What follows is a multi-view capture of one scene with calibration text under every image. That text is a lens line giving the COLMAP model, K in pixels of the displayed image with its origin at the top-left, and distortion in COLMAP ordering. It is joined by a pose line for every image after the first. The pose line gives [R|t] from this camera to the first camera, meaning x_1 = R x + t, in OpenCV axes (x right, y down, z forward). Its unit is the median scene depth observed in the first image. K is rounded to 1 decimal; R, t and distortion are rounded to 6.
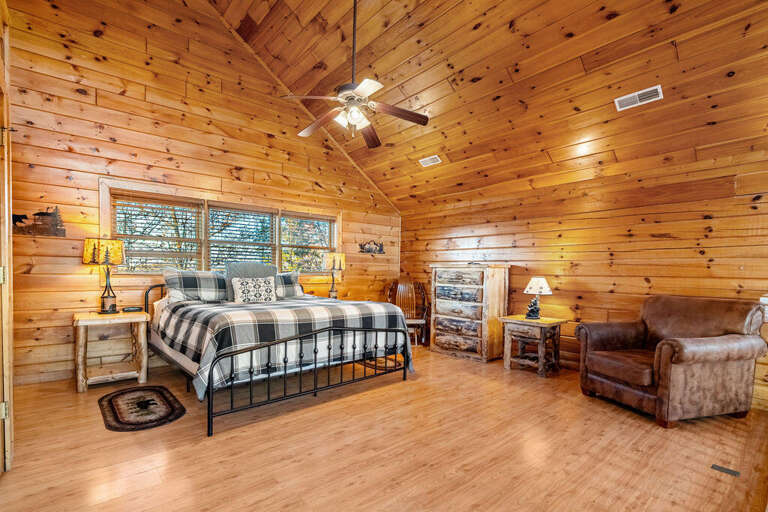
lens RADIAL K [[359.6, 0, 382.3], [0, 359.6, 283.0], [0, 0, 1]] dist [-0.003845, -0.000842]
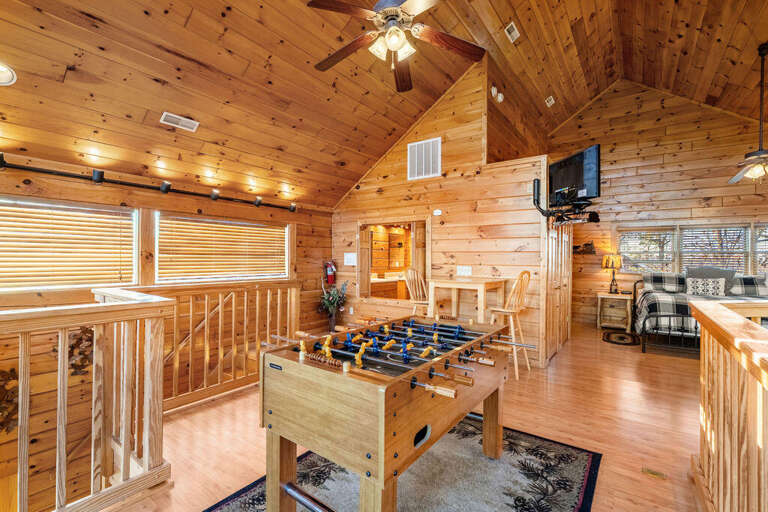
lens RADIAL K [[349.4, 0, 384.0], [0, 349.4, 256.0], [0, 0, 1]] dist [-0.000686, -0.000054]
pose [[0.244408, -0.016667, -0.969529, 0.770235], [-0.041865, 0.998739, -0.027723, -0.013273], [0.968768, 0.047365, 0.243402, -0.673184]]
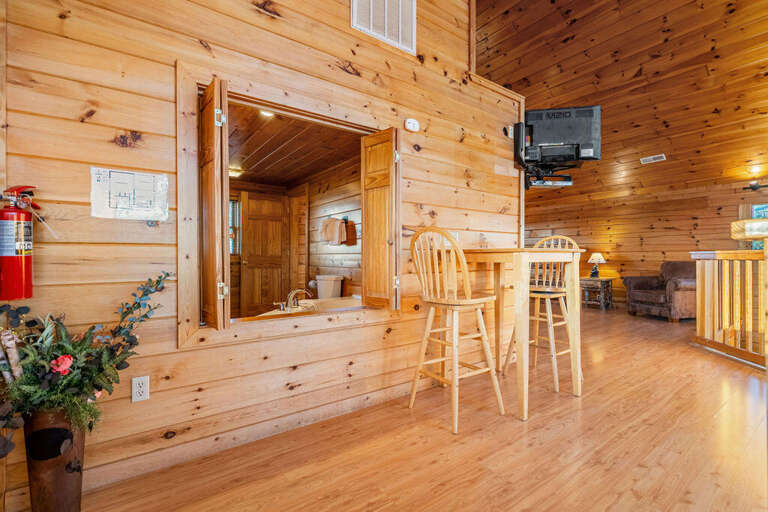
lens RADIAL K [[349.4, 0, 384.0], [0, 349.4, 256.0], [0, 0, 1]] dist [-0.000686, -0.000054]
pose [[0.997664, -0.015237, -0.066592, -0.538796], [0.012586, 0.999118, -0.040051, 0.059467], [0.067143, 0.039119, 0.996976, -0.836241]]
